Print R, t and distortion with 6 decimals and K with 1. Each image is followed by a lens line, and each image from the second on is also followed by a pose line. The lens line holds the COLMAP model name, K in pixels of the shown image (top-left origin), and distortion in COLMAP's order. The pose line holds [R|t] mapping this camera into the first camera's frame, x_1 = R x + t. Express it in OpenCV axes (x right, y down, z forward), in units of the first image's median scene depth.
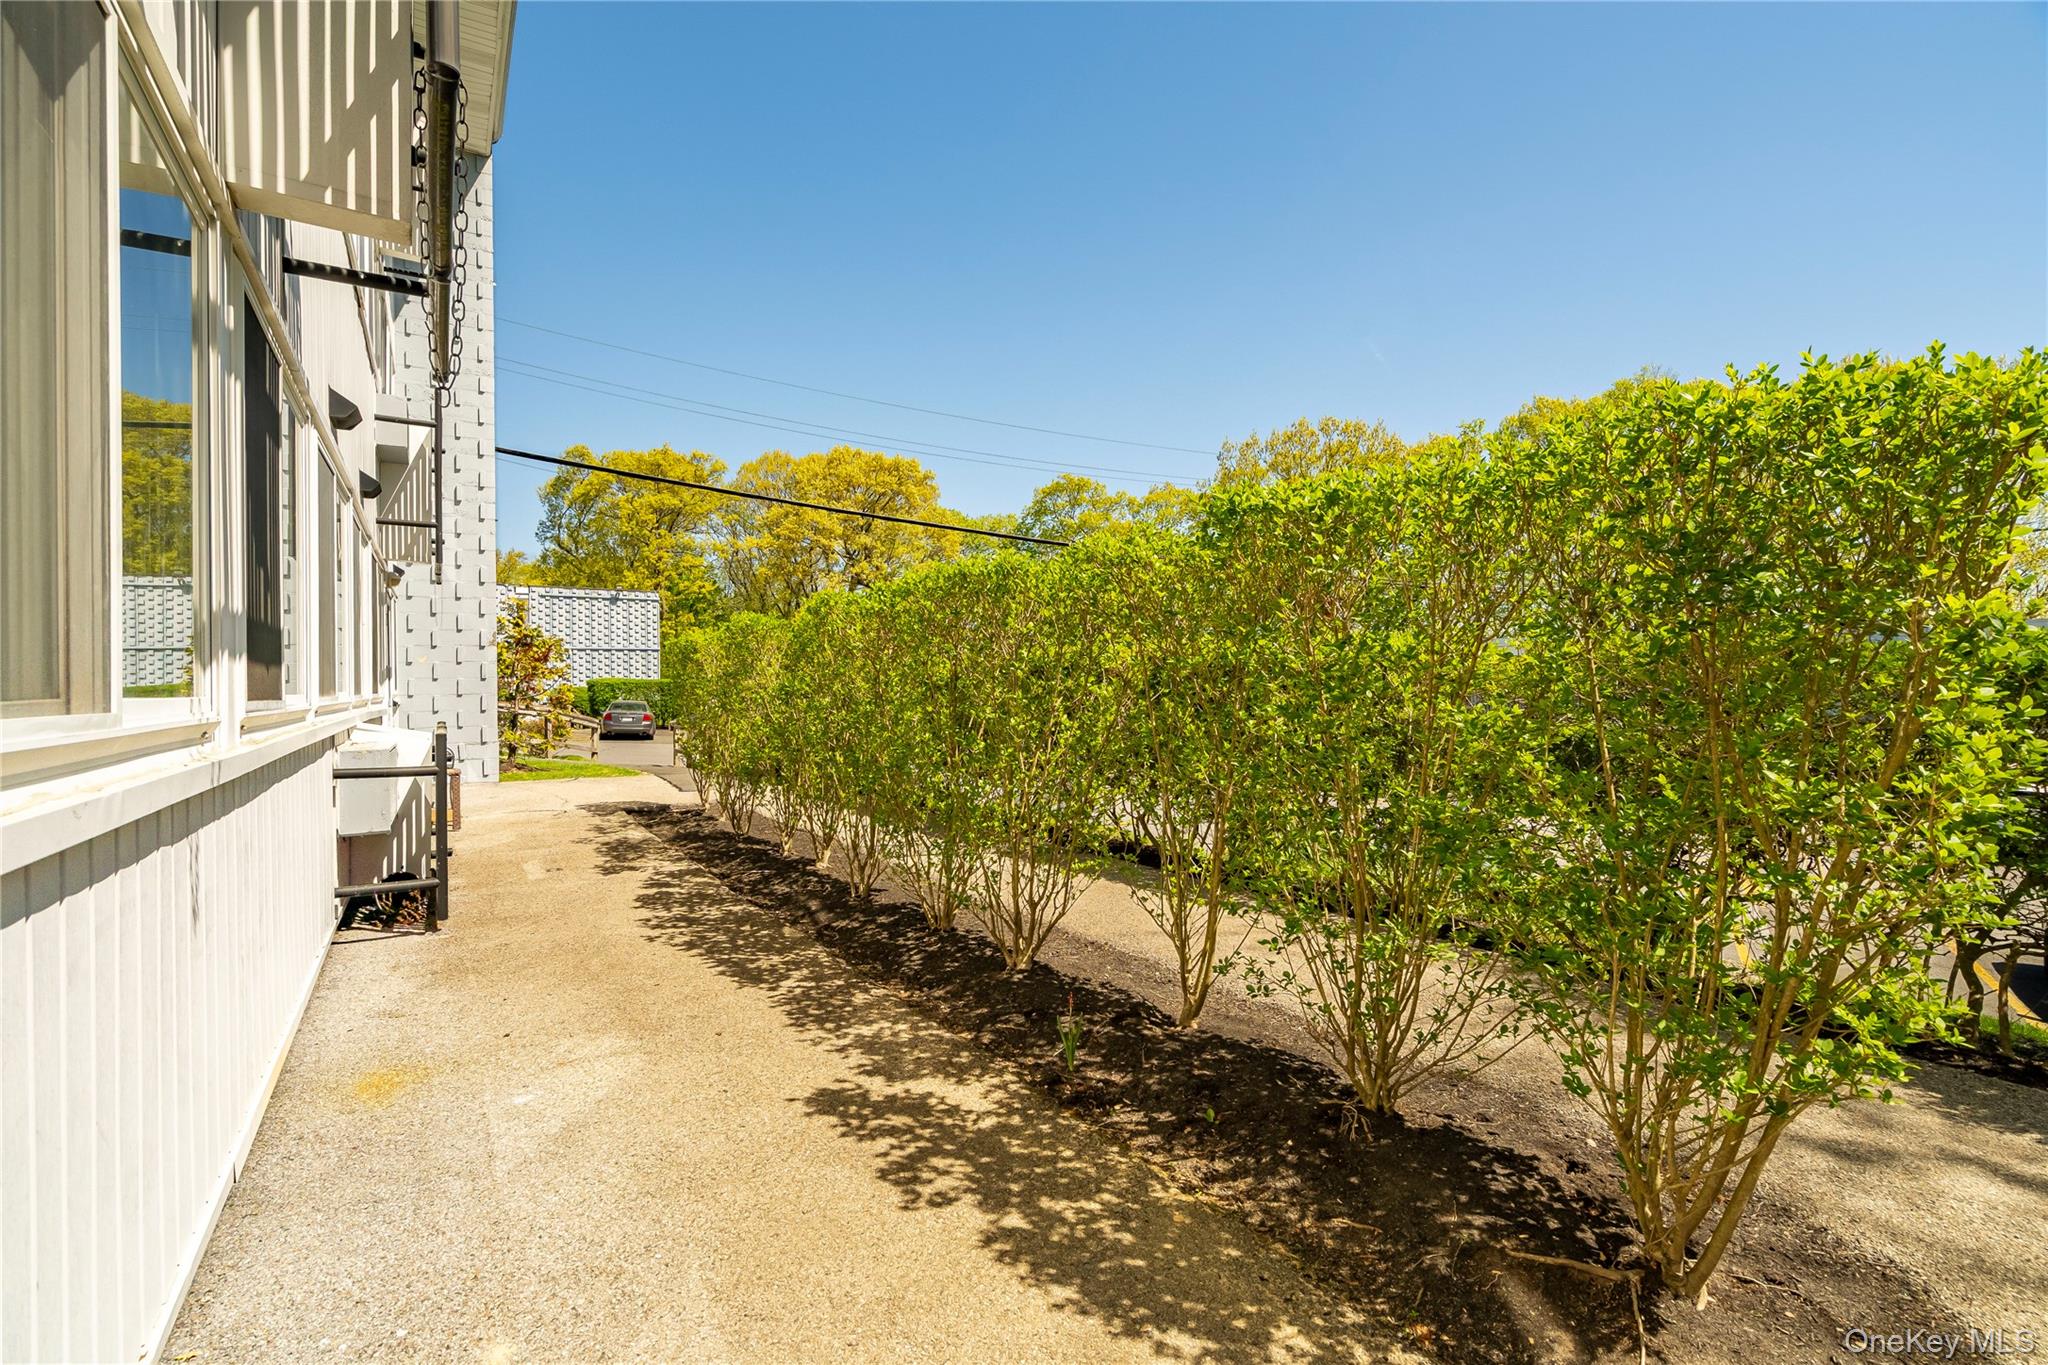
lens RADIAL K [[934.8, 0, 1024.0], [0, 934.8, 682.5], [0, 0, 1]] dist [-0.009235, 0.007643]
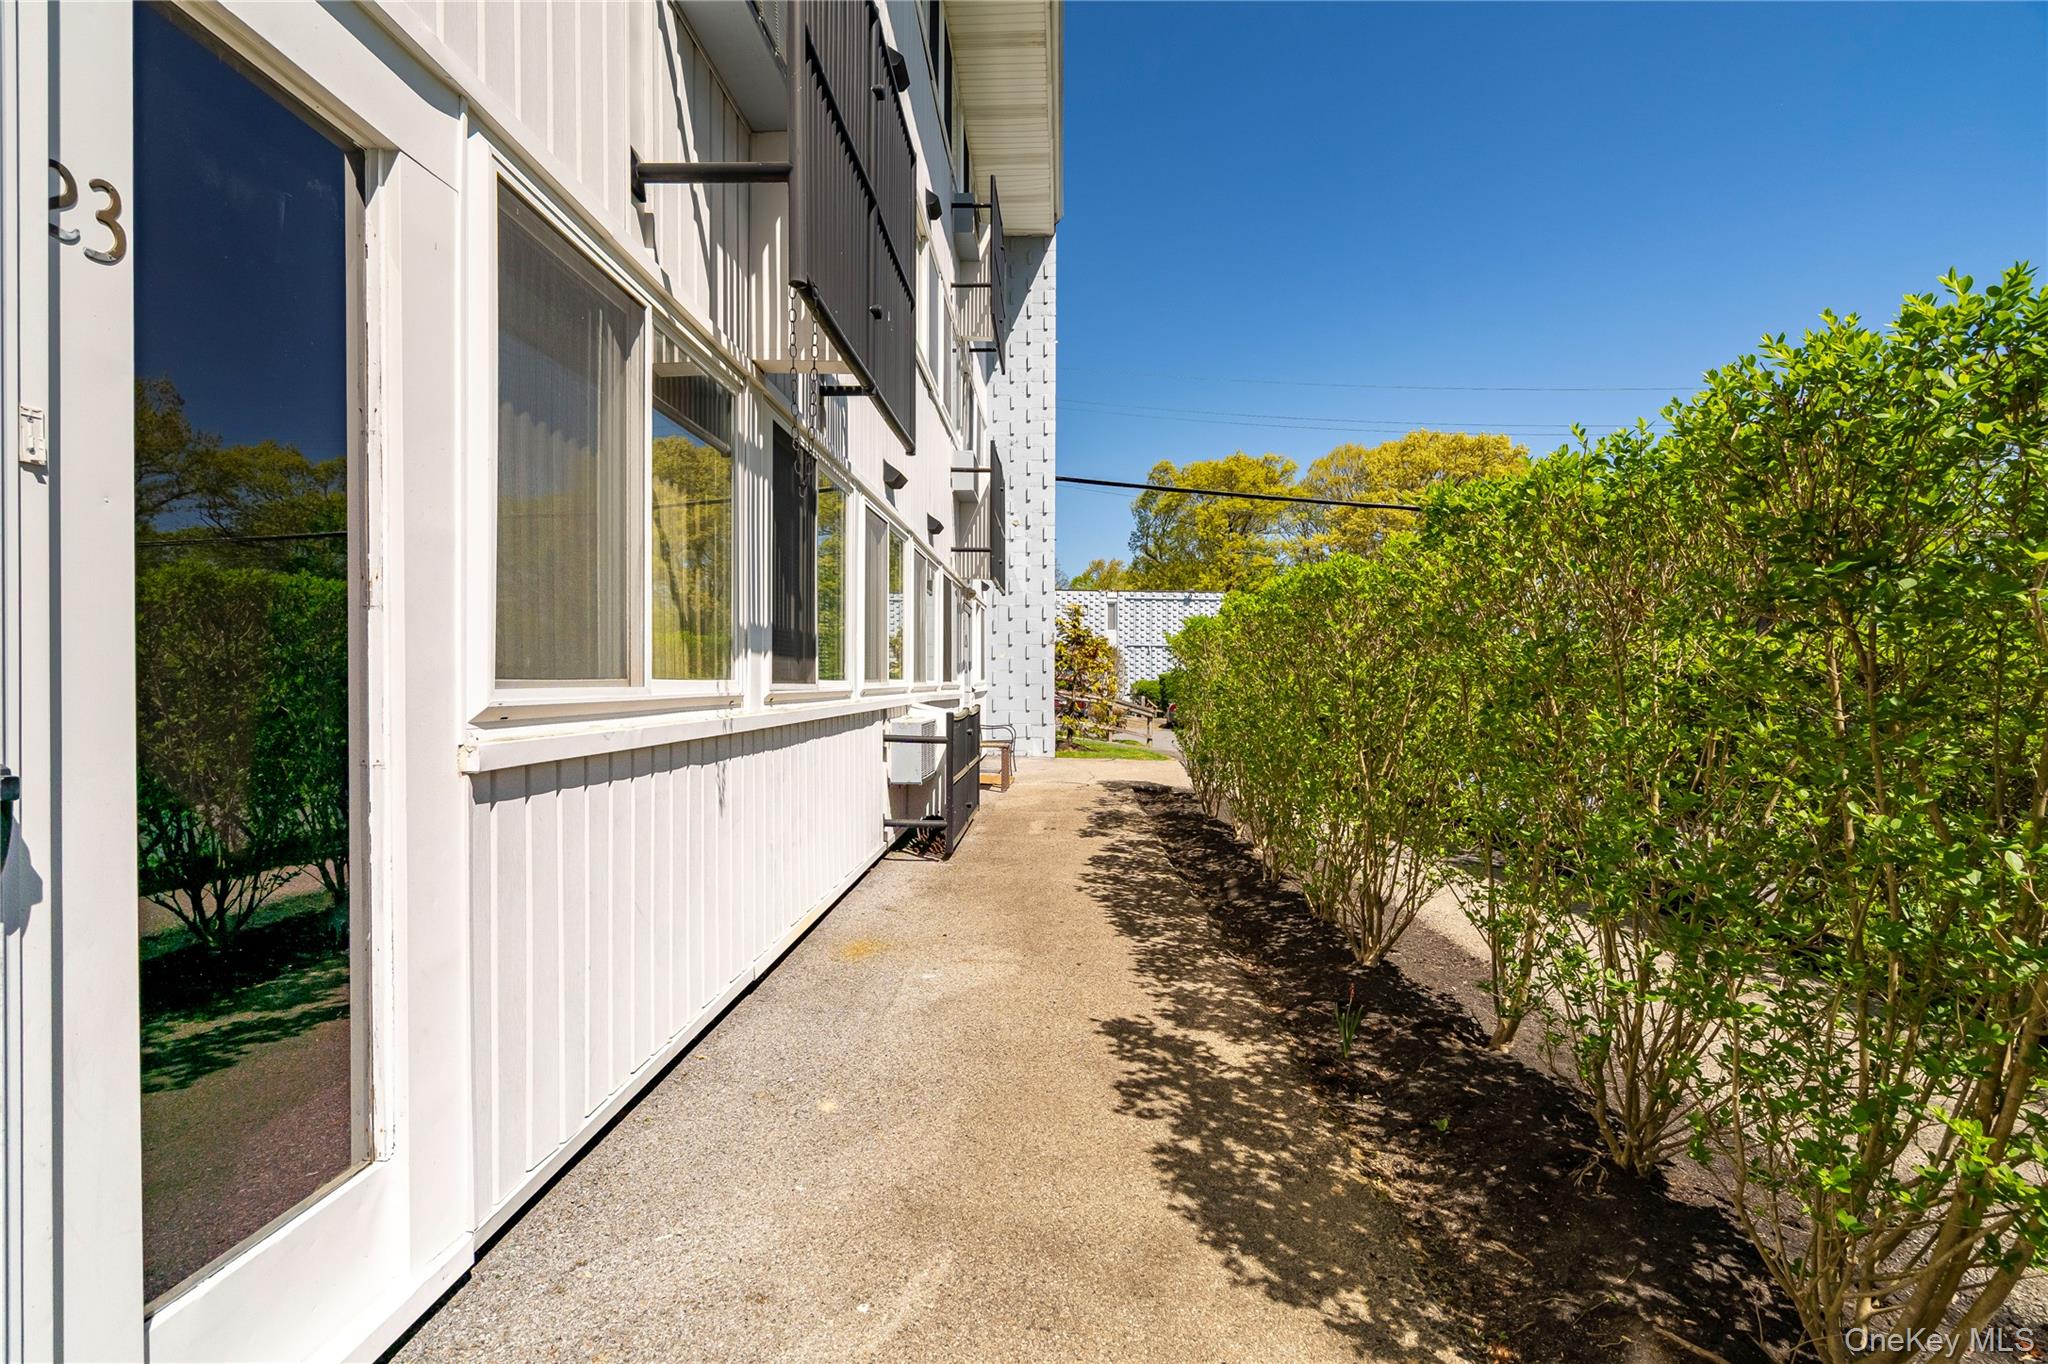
lens RADIAL K [[929.7, 0, 1021.3], [0, 929.7, 688.8], [0, 0, 1]] dist [-0.012666, 0.008469]
pose [[0.822477, 0.024056, -0.568290, 0.277140], [-0.017937, 0.999705, 0.016358, -0.002726], [0.568516, -0.003261, 0.822666, -0.039830]]
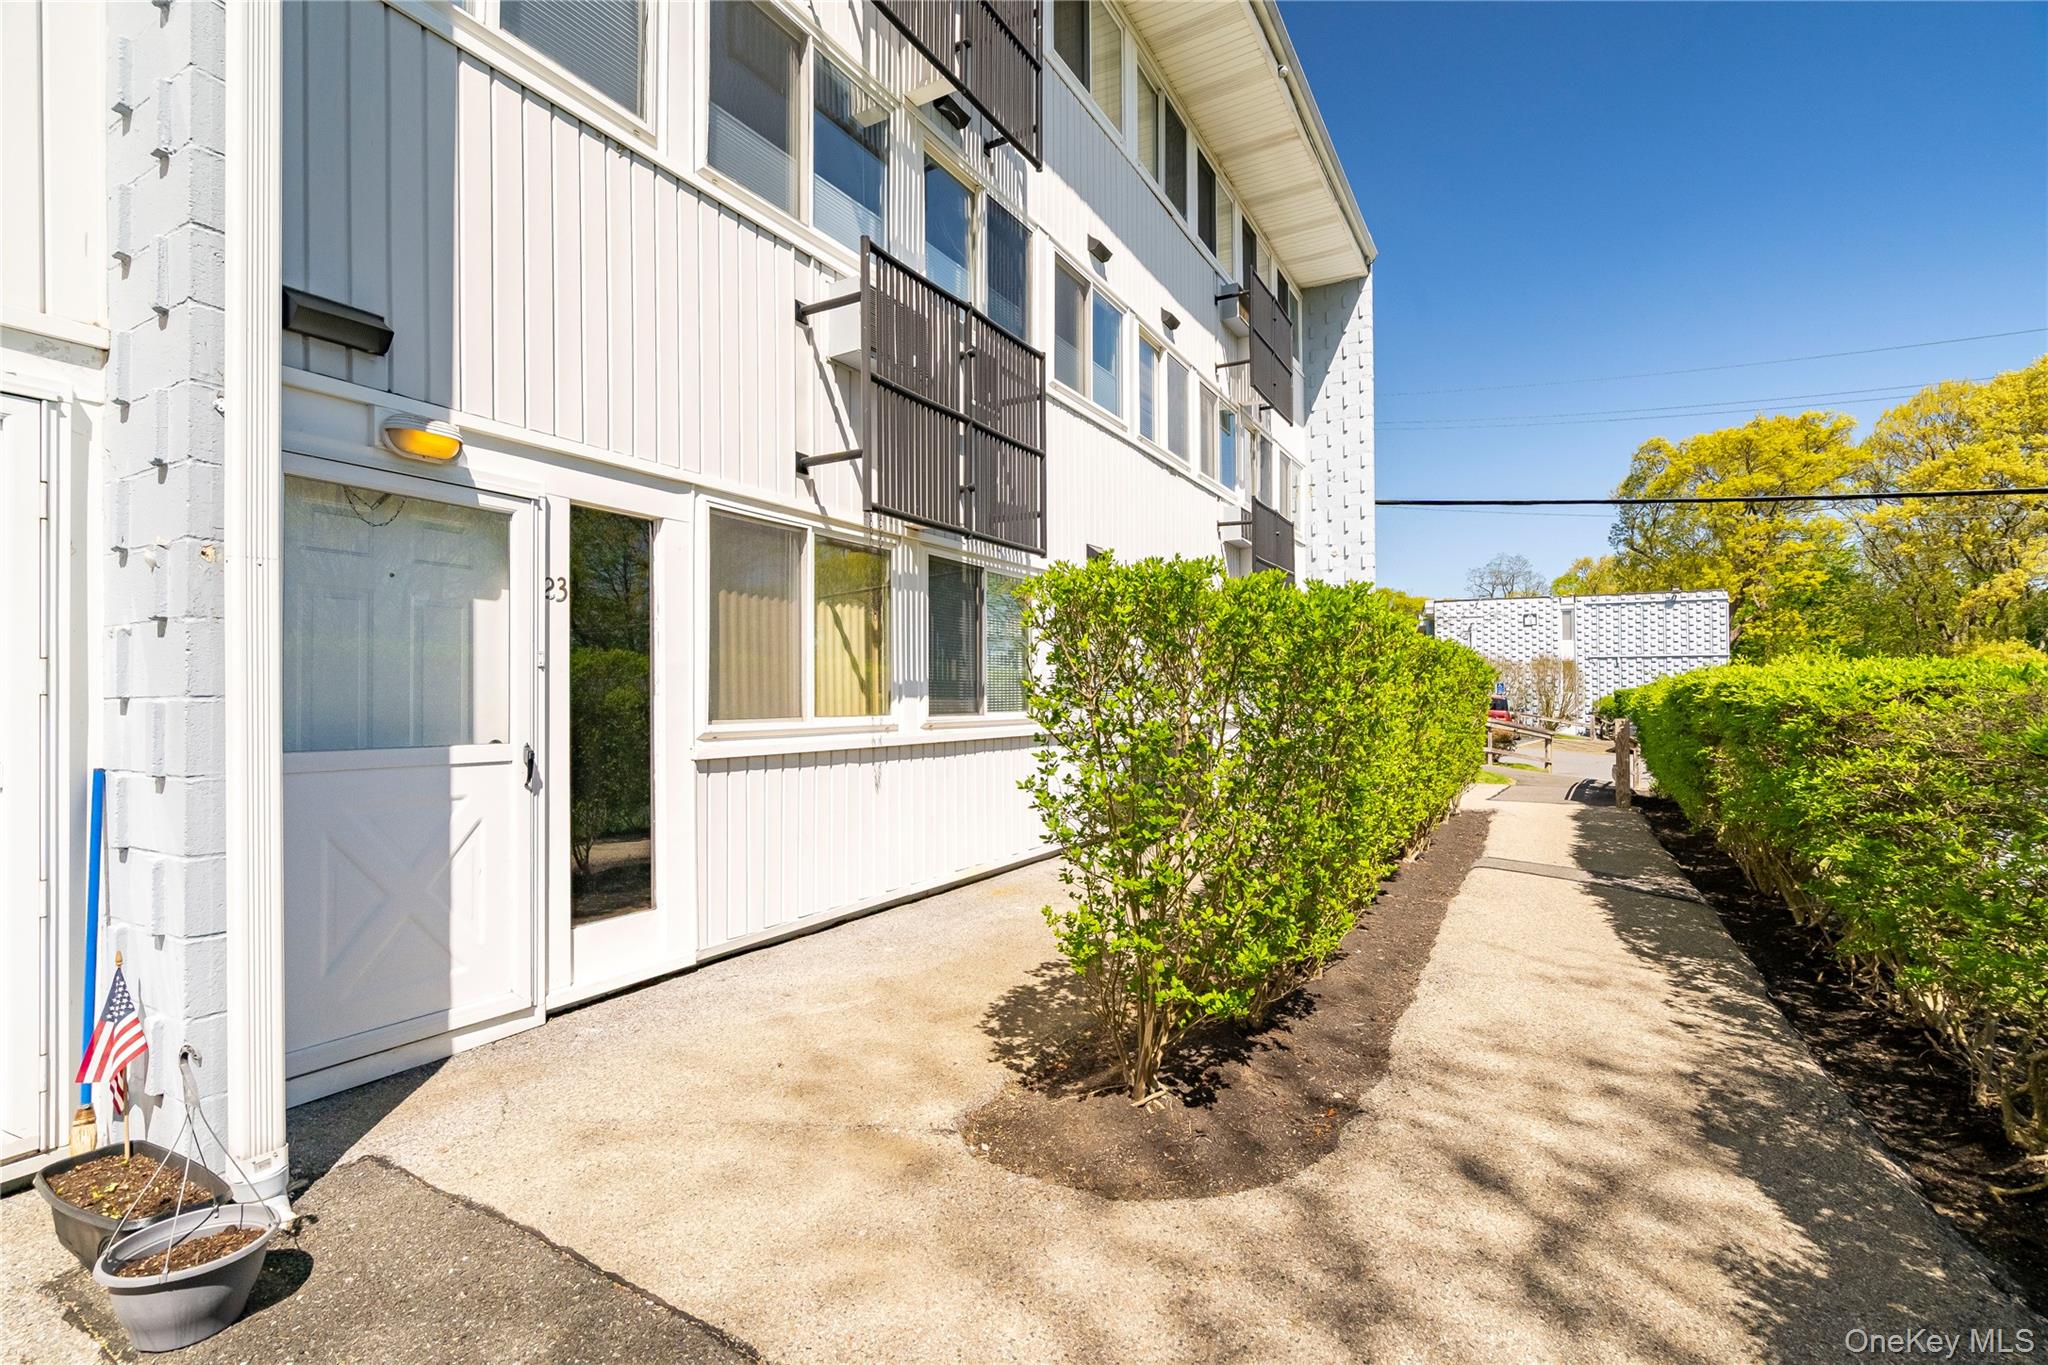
lens RADIAL K [[934.8, 0, 1024.0], [0, 934.8, 682.5], [0, 0, 1]] dist [-0.009235, 0.007643]
pose [[0.467537, -0.000176, -0.883974, 1.062793], [-0.005370, 0.999981, -0.003039, -0.044963], [0.883957, 0.006168, 0.467527, 0.014519]]
